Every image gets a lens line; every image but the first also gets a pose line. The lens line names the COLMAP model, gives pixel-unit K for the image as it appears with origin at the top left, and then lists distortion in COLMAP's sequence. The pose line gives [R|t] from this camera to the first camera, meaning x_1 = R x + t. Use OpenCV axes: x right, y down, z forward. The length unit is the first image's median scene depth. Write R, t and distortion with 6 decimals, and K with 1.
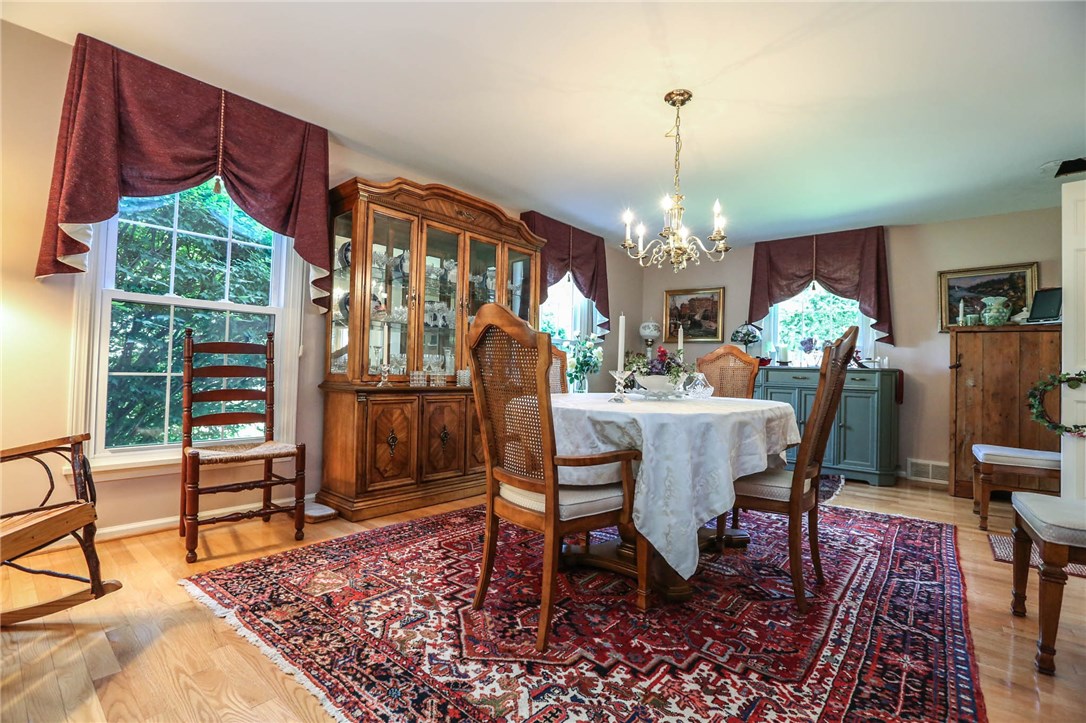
lens RADIAL K [[495.7, 0, 546.2], [0, 495.7, 358.6], [0, 0, 1]] dist [-0.024147, 0.005974]
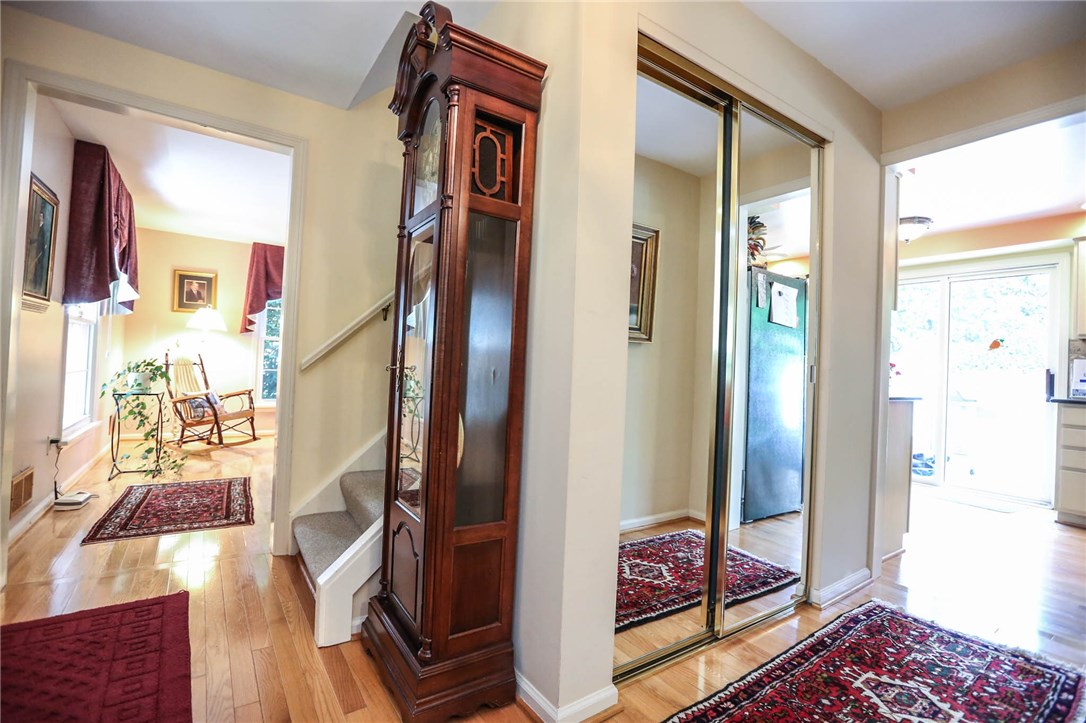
lens RADIAL K [[495.7, 0, 536.0], [0, 495.7, 356.5], [0, 0, 1]] dist [-0.024147, 0.005974]
pose [[0.962190, -0.001906, -0.272371, 1.271695], [-0.001033, 0.999943, -0.010647, -0.014987], [0.272376, 0.010526, 0.962133, -1.175627]]
